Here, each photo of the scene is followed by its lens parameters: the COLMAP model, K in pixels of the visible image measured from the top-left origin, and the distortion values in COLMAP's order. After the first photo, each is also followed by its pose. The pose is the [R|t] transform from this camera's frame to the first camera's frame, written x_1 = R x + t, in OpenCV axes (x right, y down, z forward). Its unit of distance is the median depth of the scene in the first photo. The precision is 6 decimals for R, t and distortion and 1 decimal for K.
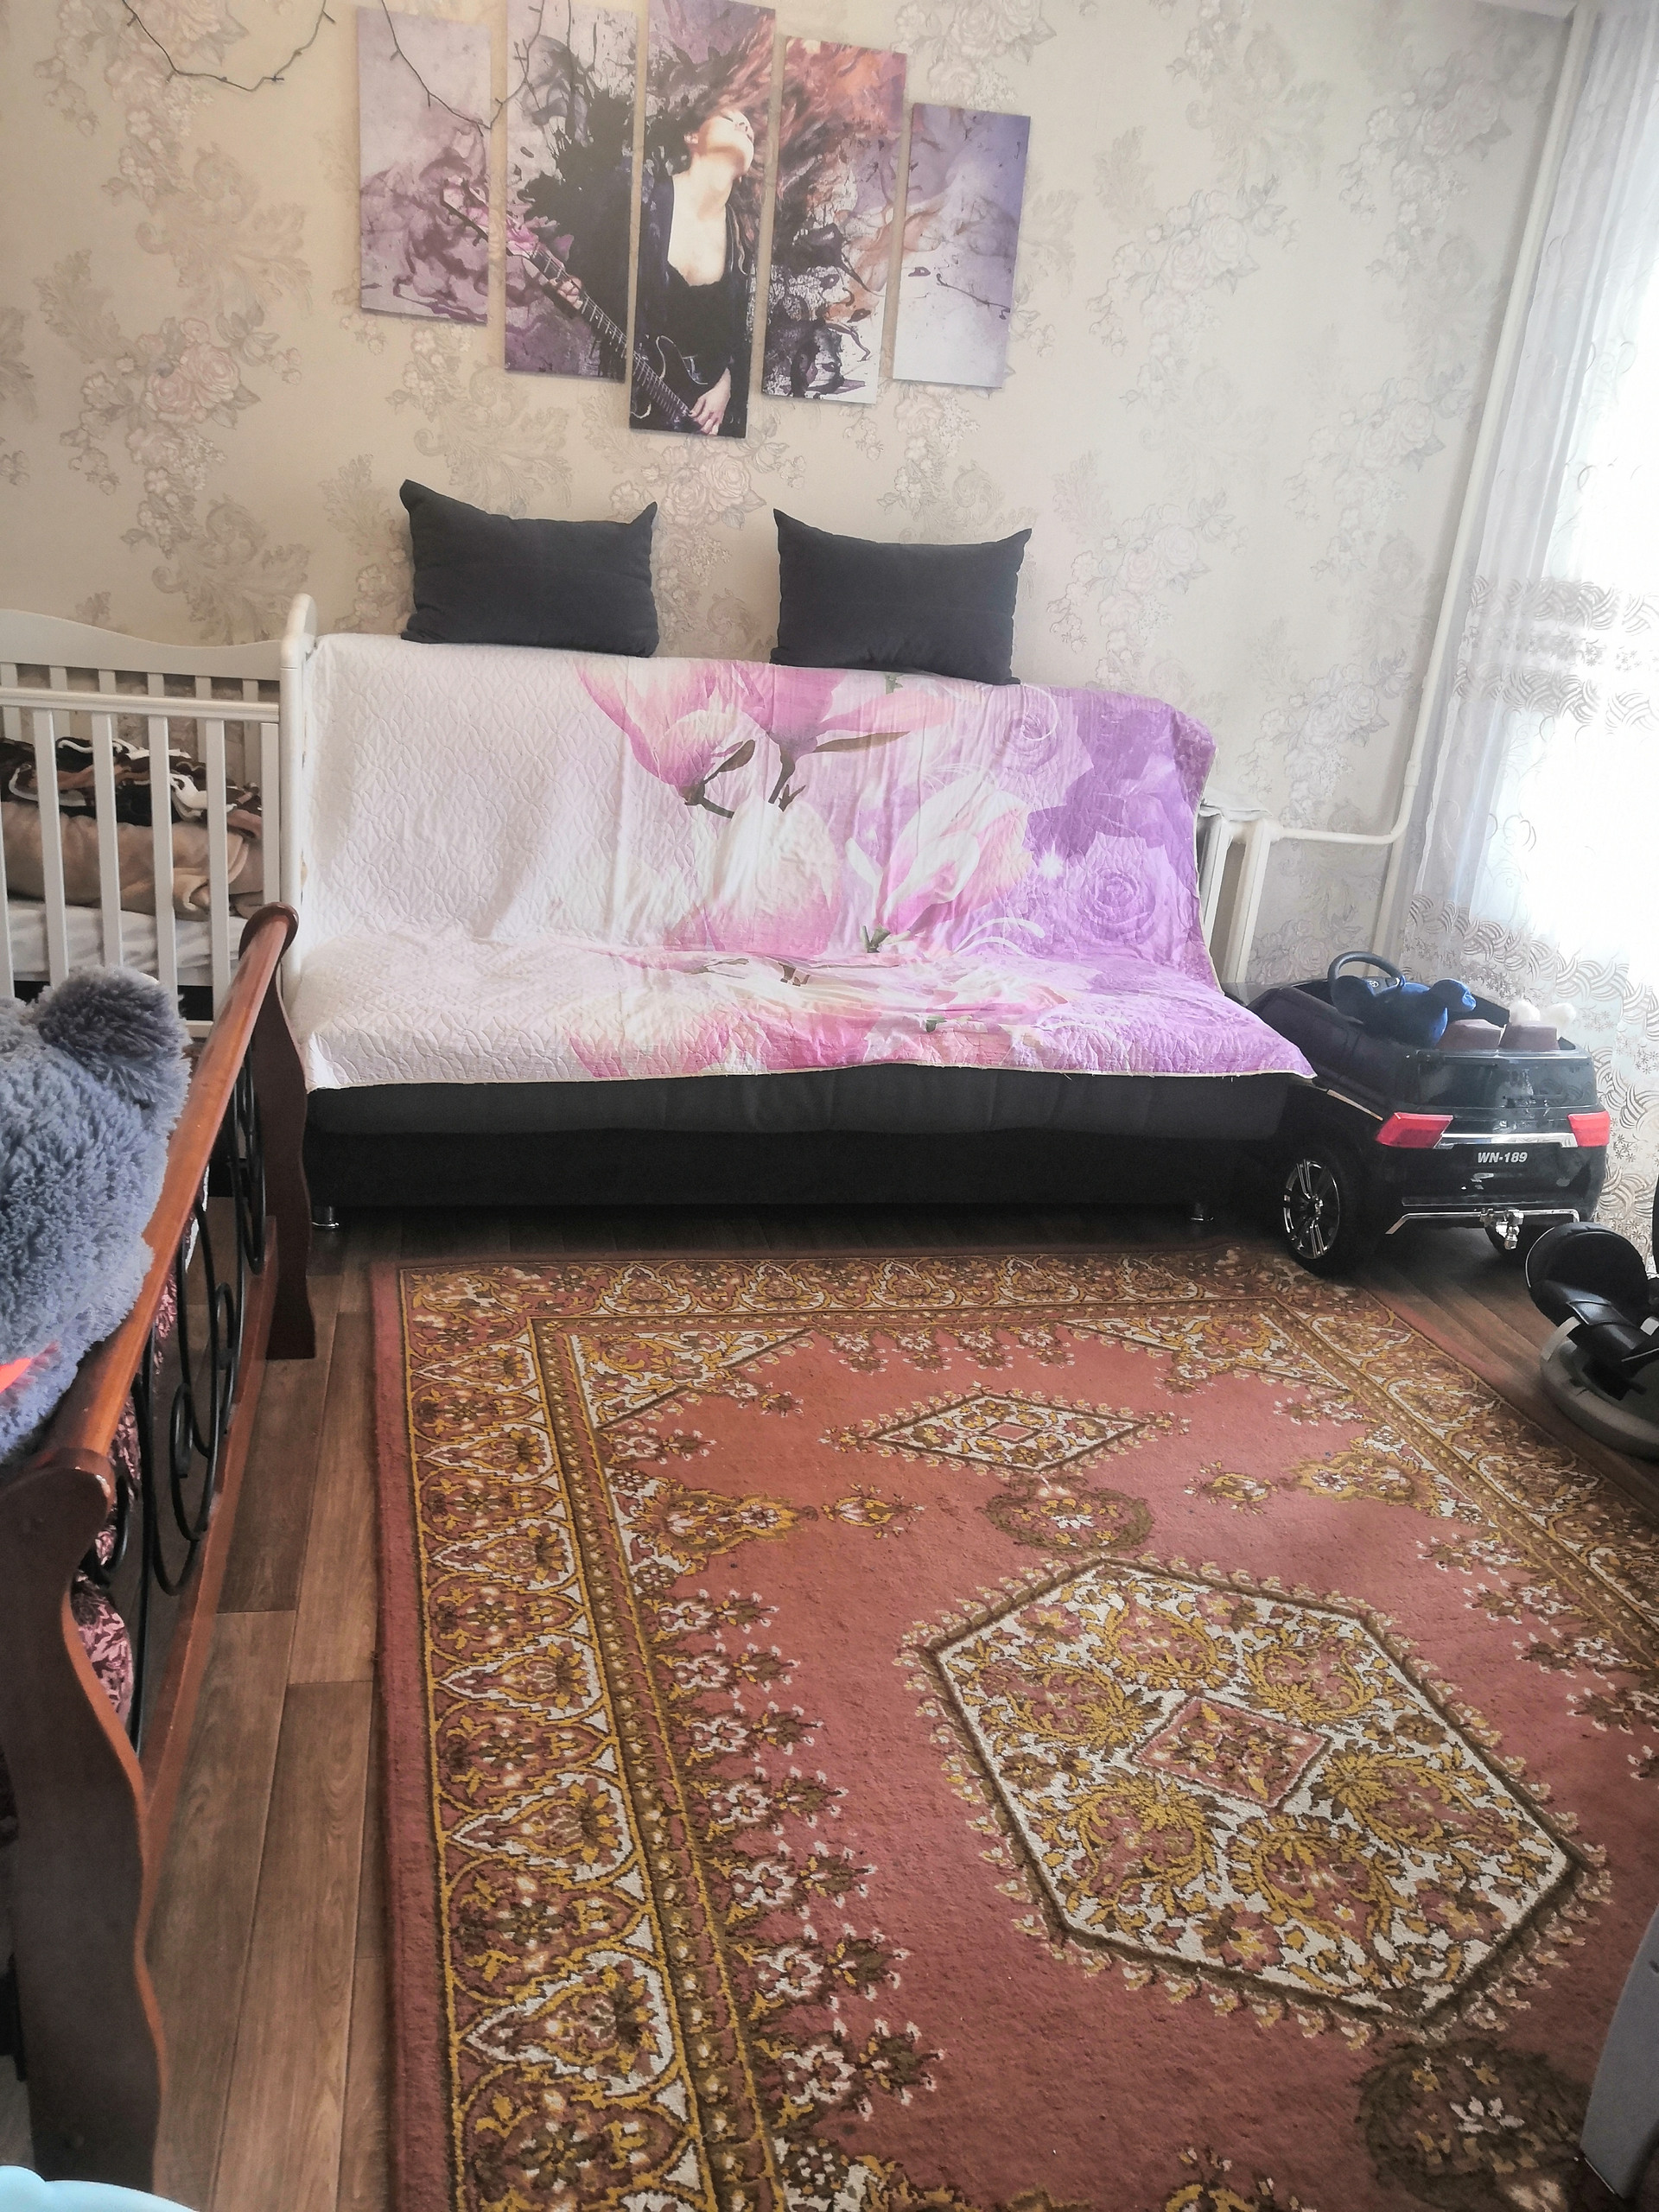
lens RADIAL K [[1717.4, 0, 827.0], [0, 1717.4, 1113.6], [0, 0, 1]] dist [-0.024984, 0.066816]
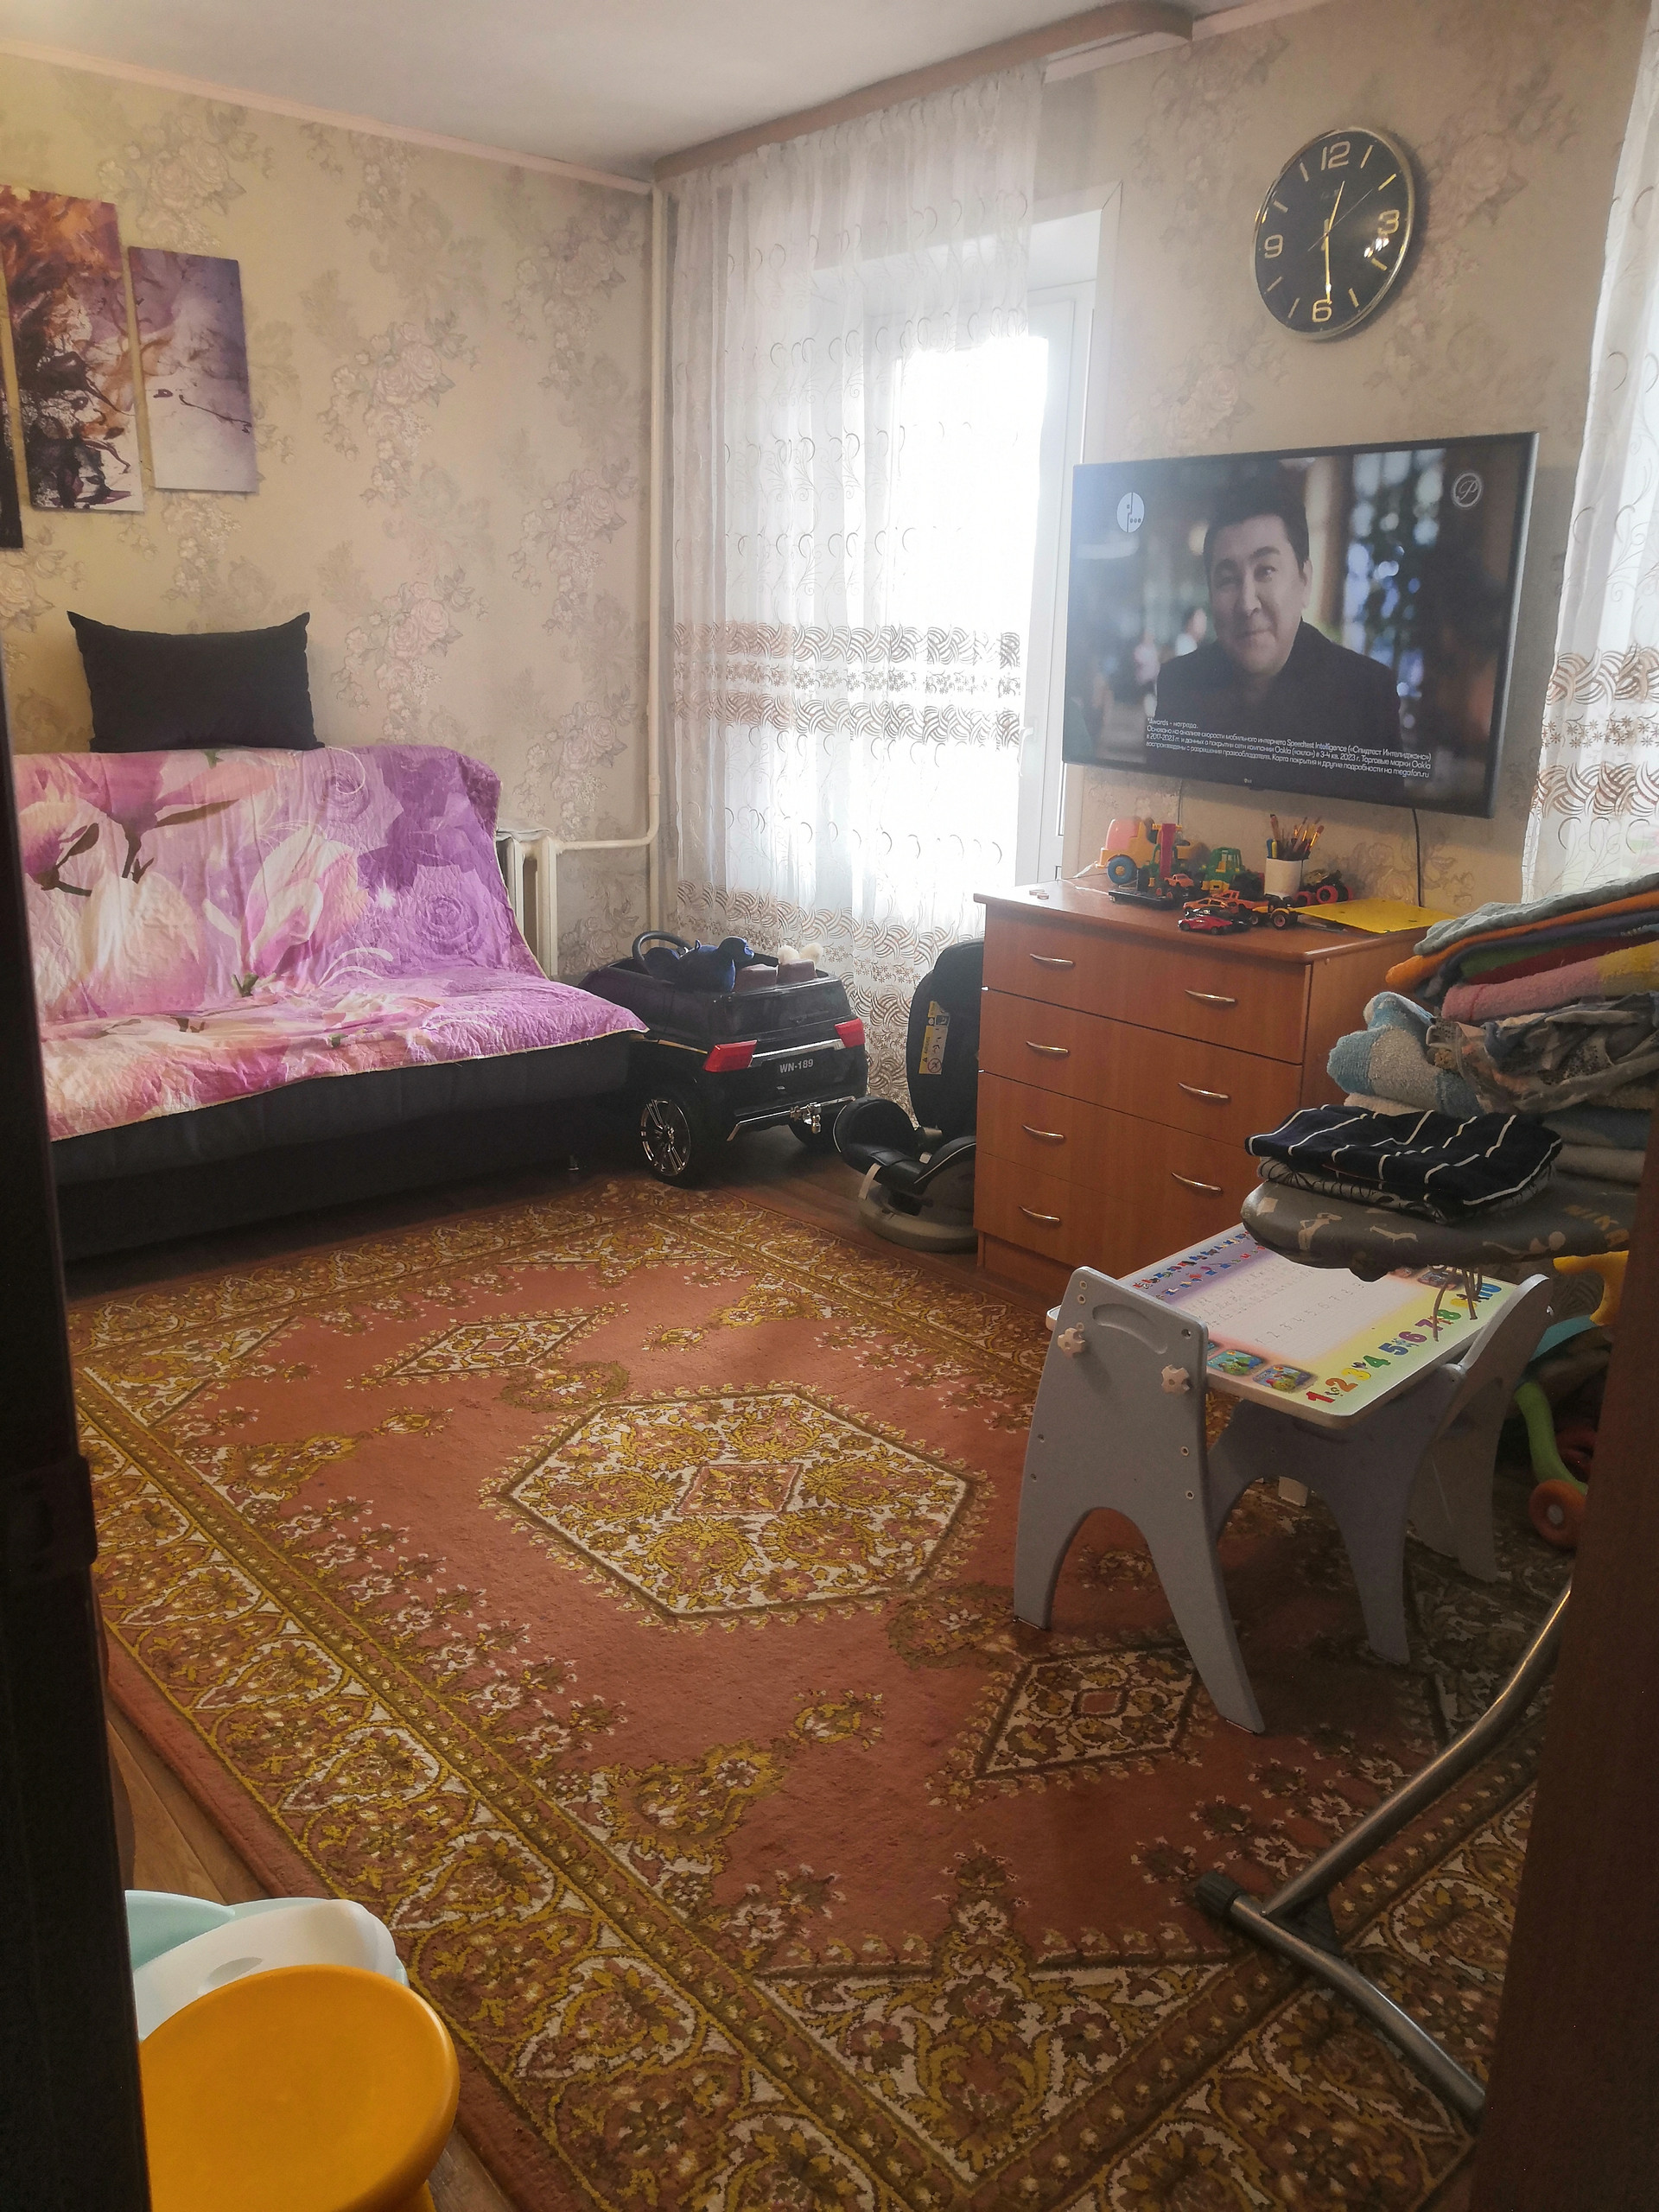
lens RADIAL K [[1717.4, 0, 827.0], [0, 1717.4, 1113.6], [0, 0, 1]] dist [-0.024984, 0.066816]
pose [[0.886515, -0.194655, 0.419762, -0.141031], [0.205268, 0.978496, 0.020239, 0.040955], [-0.414675, 0.068222, 0.907409, -0.189251]]
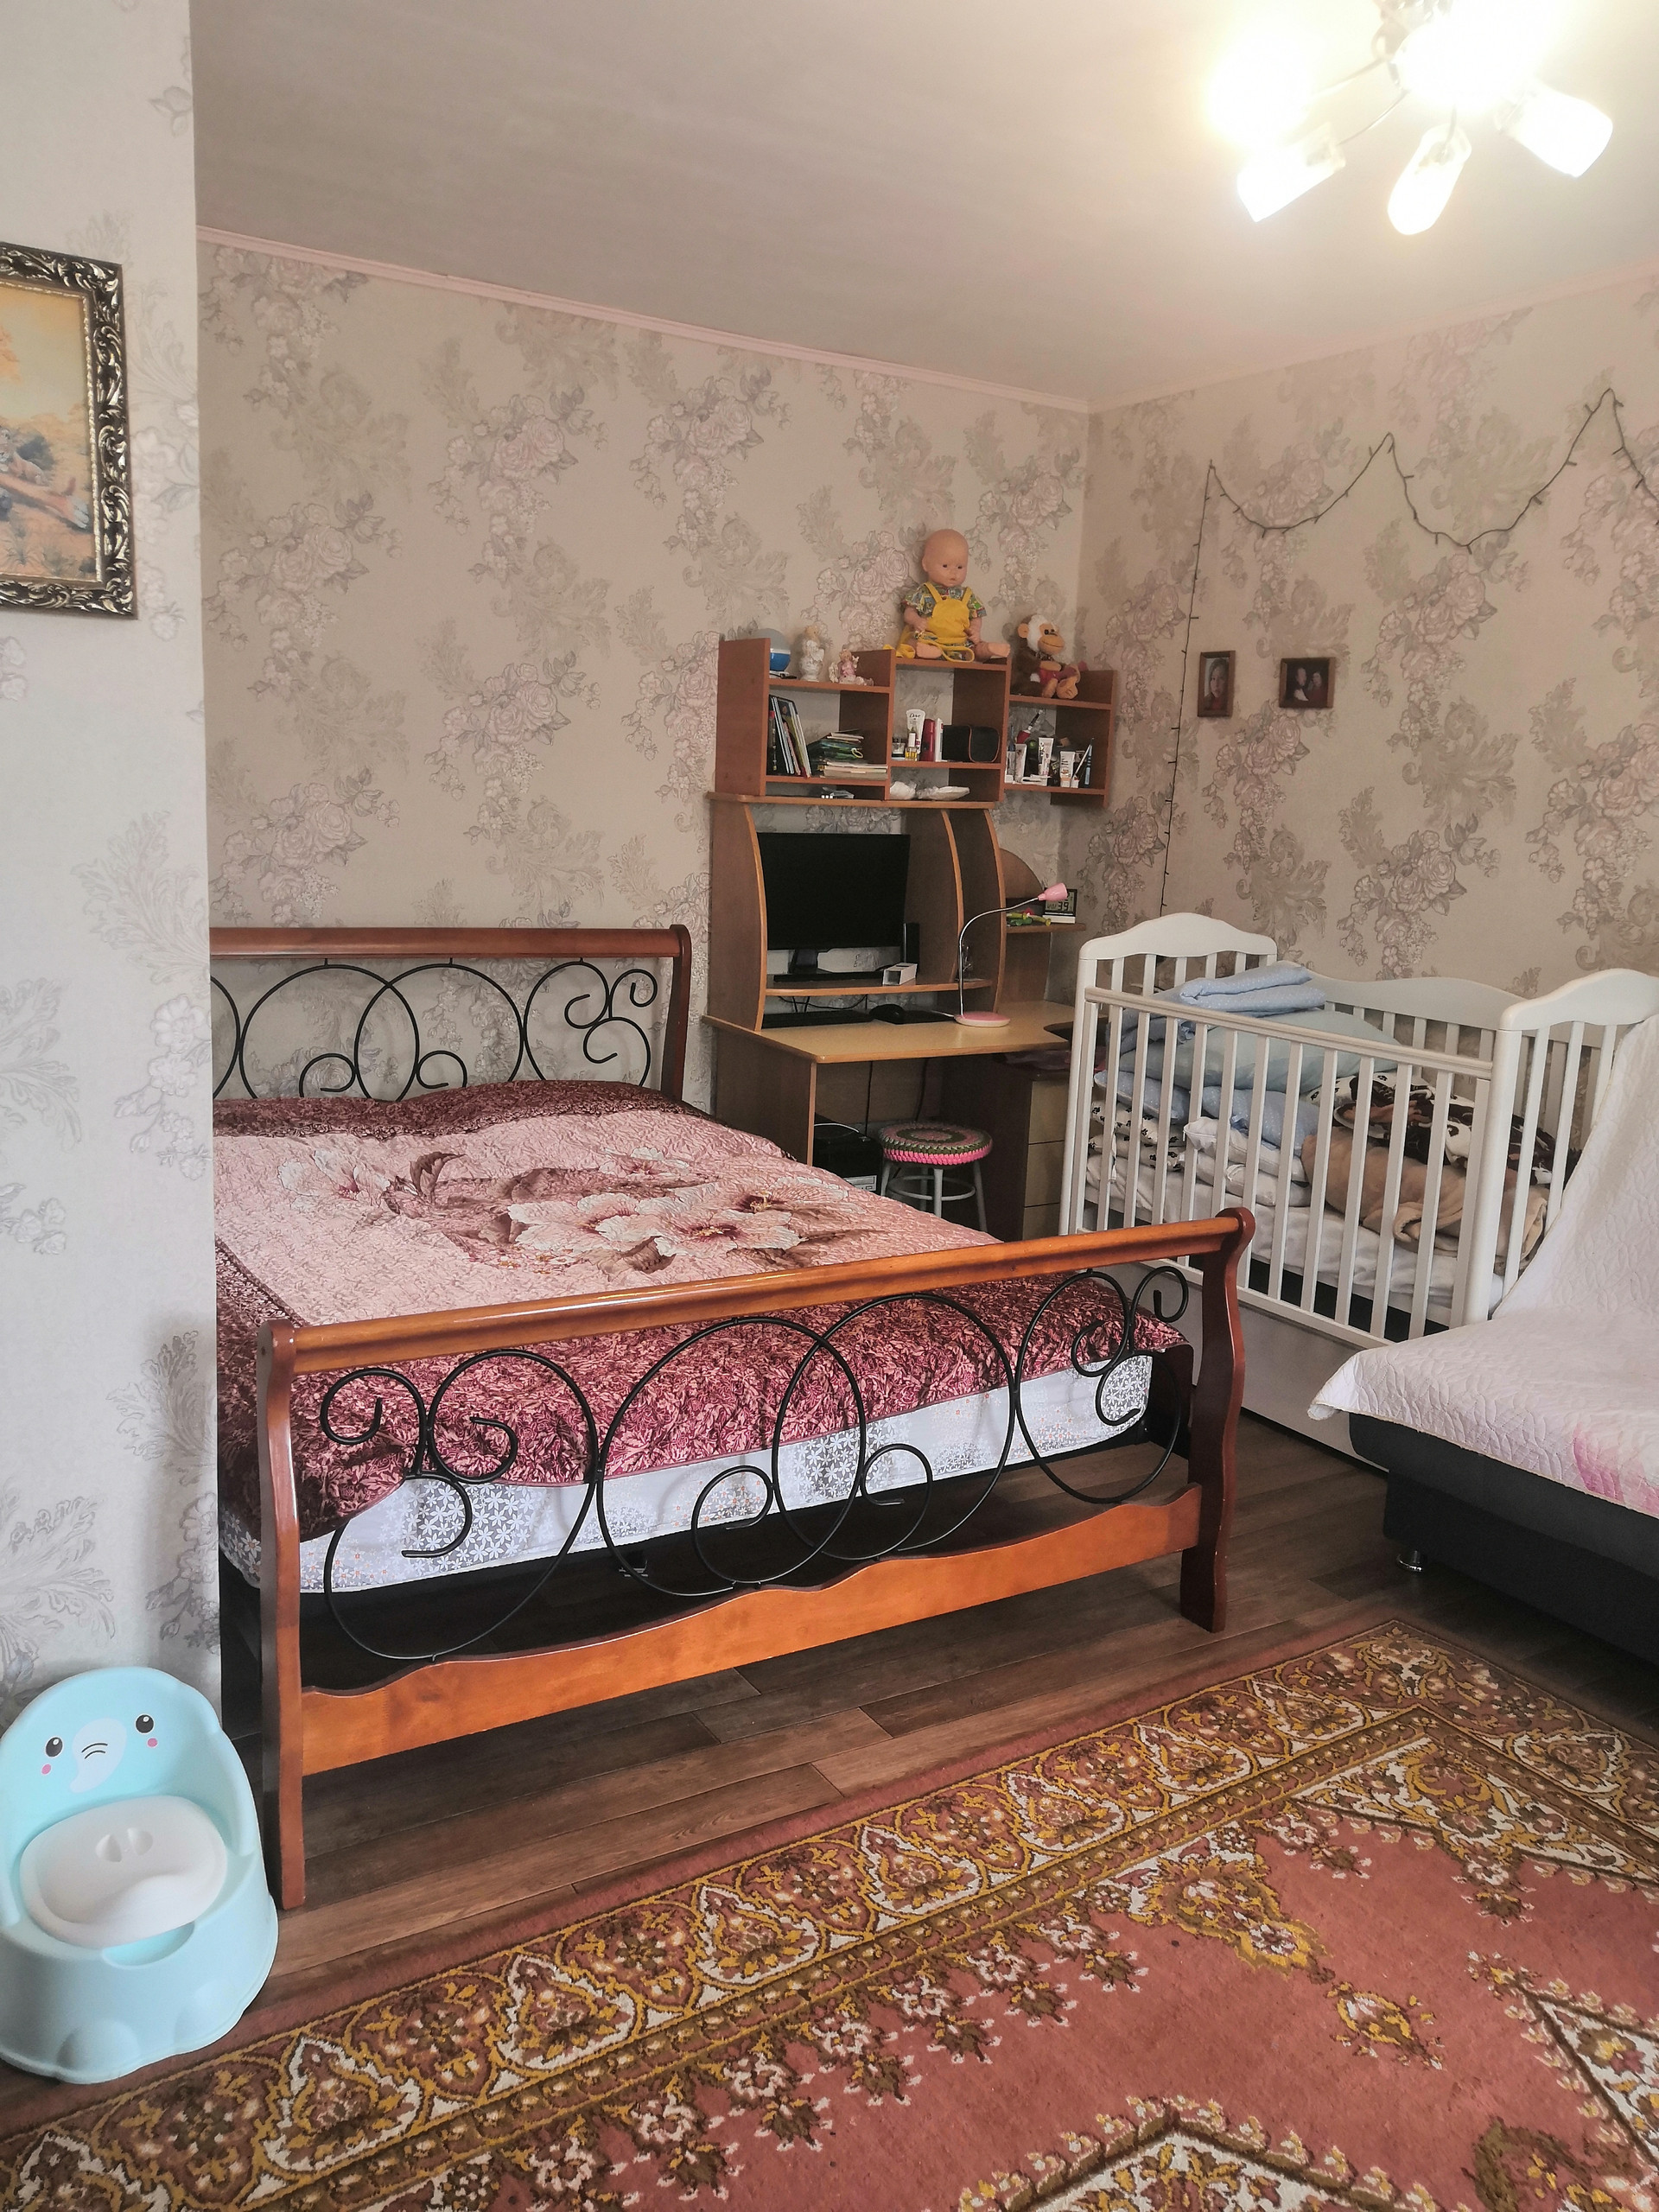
lens RADIAL K [[1717.4, 0, 827.0], [0, 1717.4, 1113.6], [0, 0, 1]] dist [-0.024984, 0.066816]
pose [[0.340329, 0.101851, -0.934774, 0.504808], [-0.322081, 0.946607, -0.014122, -0.061622], [0.883425, 0.305879, 0.354962, 0.269323]]
